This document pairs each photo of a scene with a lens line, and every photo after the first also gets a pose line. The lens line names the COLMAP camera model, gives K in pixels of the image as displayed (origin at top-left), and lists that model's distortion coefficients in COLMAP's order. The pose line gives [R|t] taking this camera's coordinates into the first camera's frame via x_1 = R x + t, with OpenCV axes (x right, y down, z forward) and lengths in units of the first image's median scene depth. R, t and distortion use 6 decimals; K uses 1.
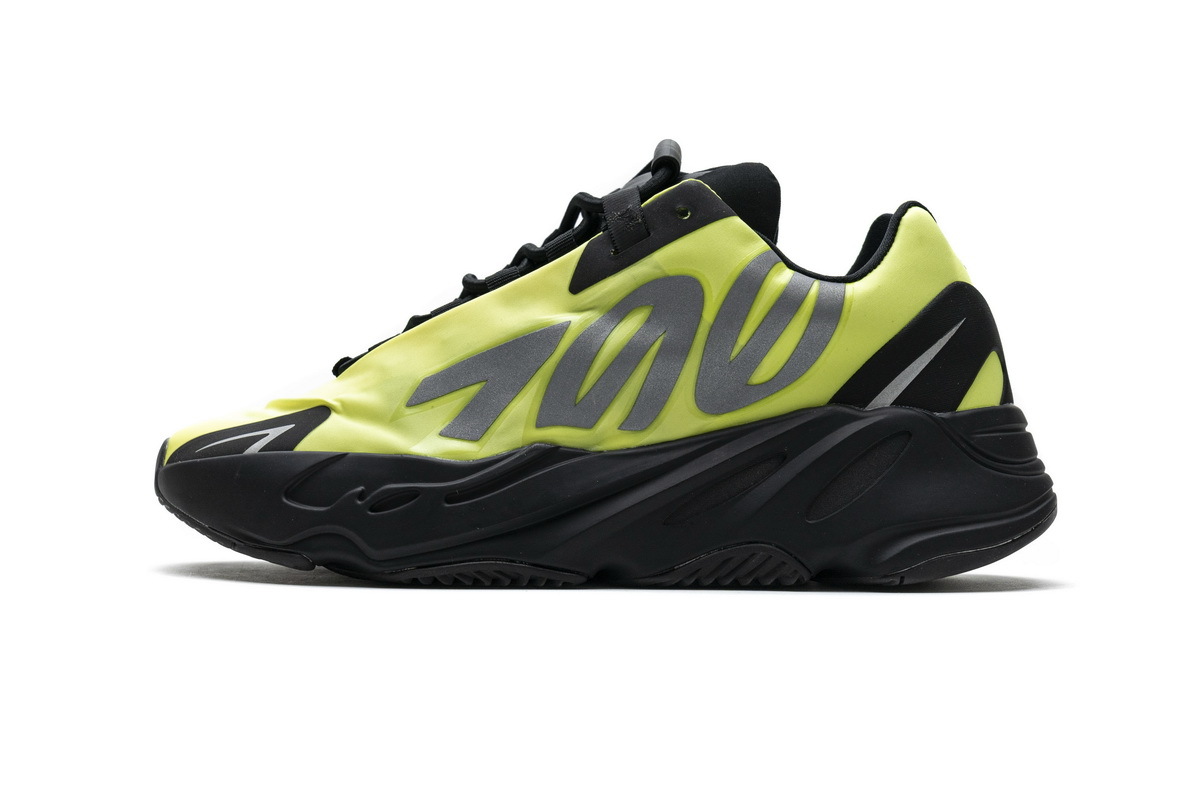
lens RADIAL K [[2324.4, 0, 600.0], [0, 2324.4, 400.0], [0, 0, 1]] dist [0.037085, 0.049664]
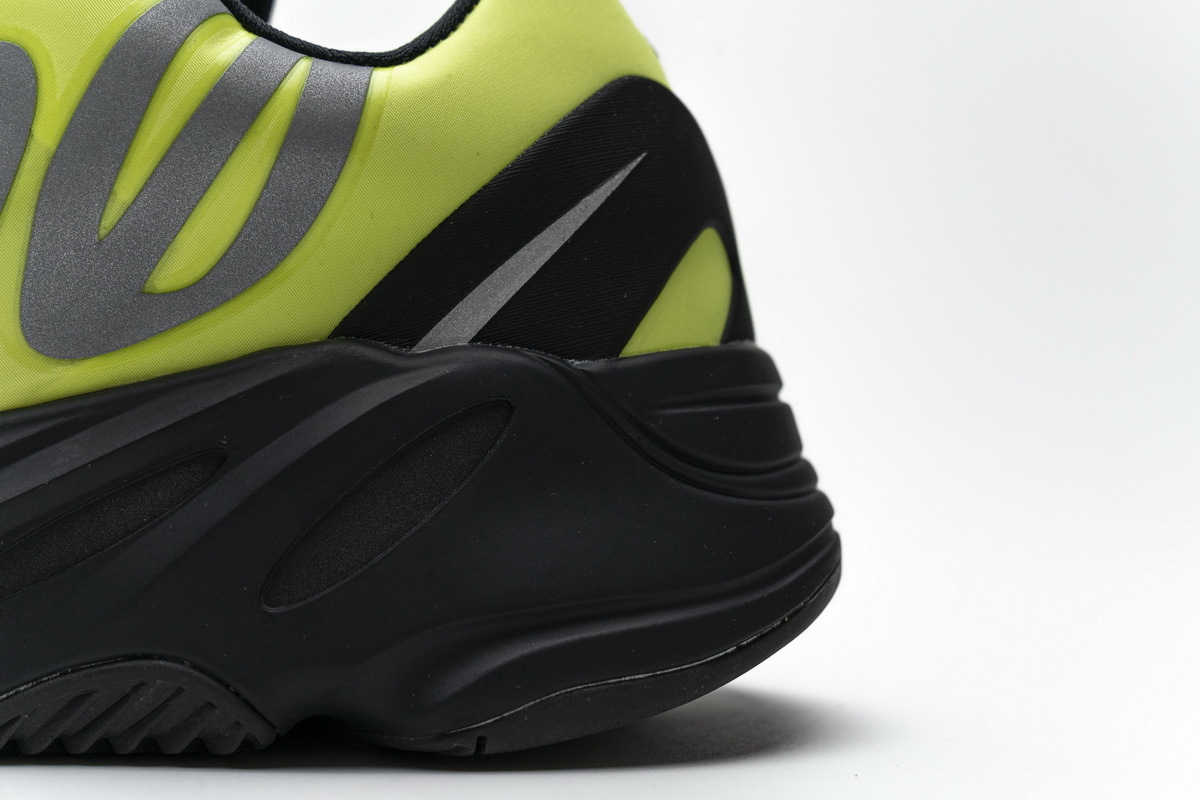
lens RADIAL K [[2410.1, 0, 603.5], [0, 2410.1, 378.1], [0, 0, 1]] dist [0.013281, 0.051420]
pose [[0.997396, 0.007510, 0.071726, 0.117687], [-0.008774, 0.999811, 0.017334, 0.000866], [-0.071583, -0.017918, 0.997274, 0.540531]]
